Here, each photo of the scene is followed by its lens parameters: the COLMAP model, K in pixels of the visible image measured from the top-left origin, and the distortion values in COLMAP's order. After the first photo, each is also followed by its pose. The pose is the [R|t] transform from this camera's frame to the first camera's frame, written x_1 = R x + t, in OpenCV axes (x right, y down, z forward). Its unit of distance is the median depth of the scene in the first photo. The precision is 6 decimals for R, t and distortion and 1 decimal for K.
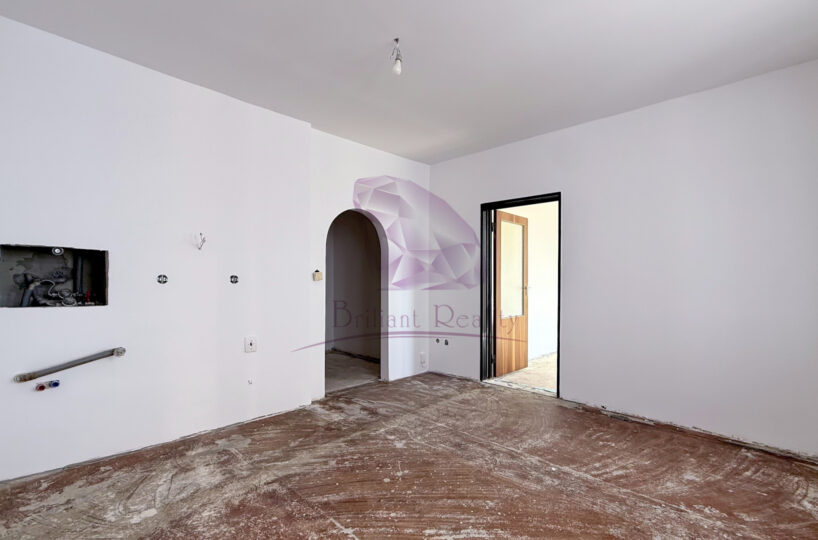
lens RADIAL K [[384.8, 0, 407.5], [0, 384.8, 273.8], [0, 0, 1]] dist [-0.001293, -0.000483]
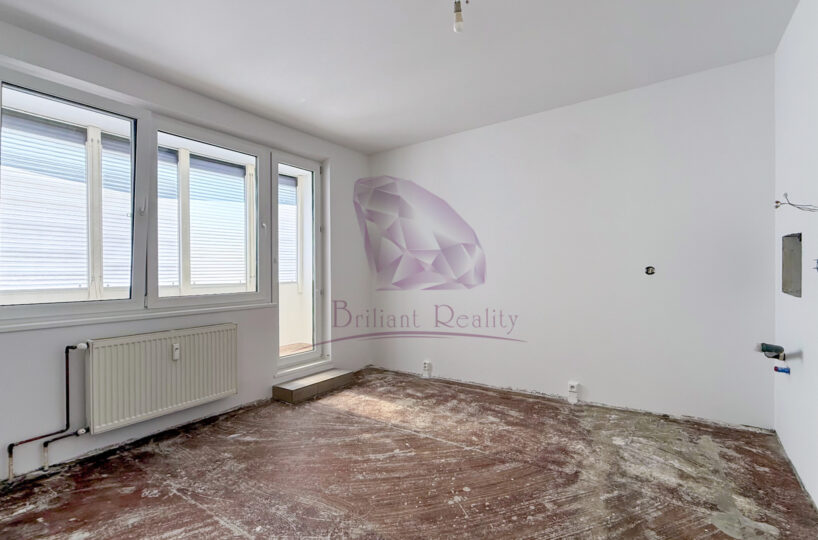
lens RADIAL K [[384.8, 0, 407.5], [0, 384.8, 273.8], [0, 0, 1]] dist [-0.001293, -0.000483]
pose [[-0.988554, 0.008658, -0.150620, 0.160140], [0.010878, 0.999844, -0.013923, 0.026520], [0.150476, -0.015403, -0.988494, 1.389048]]
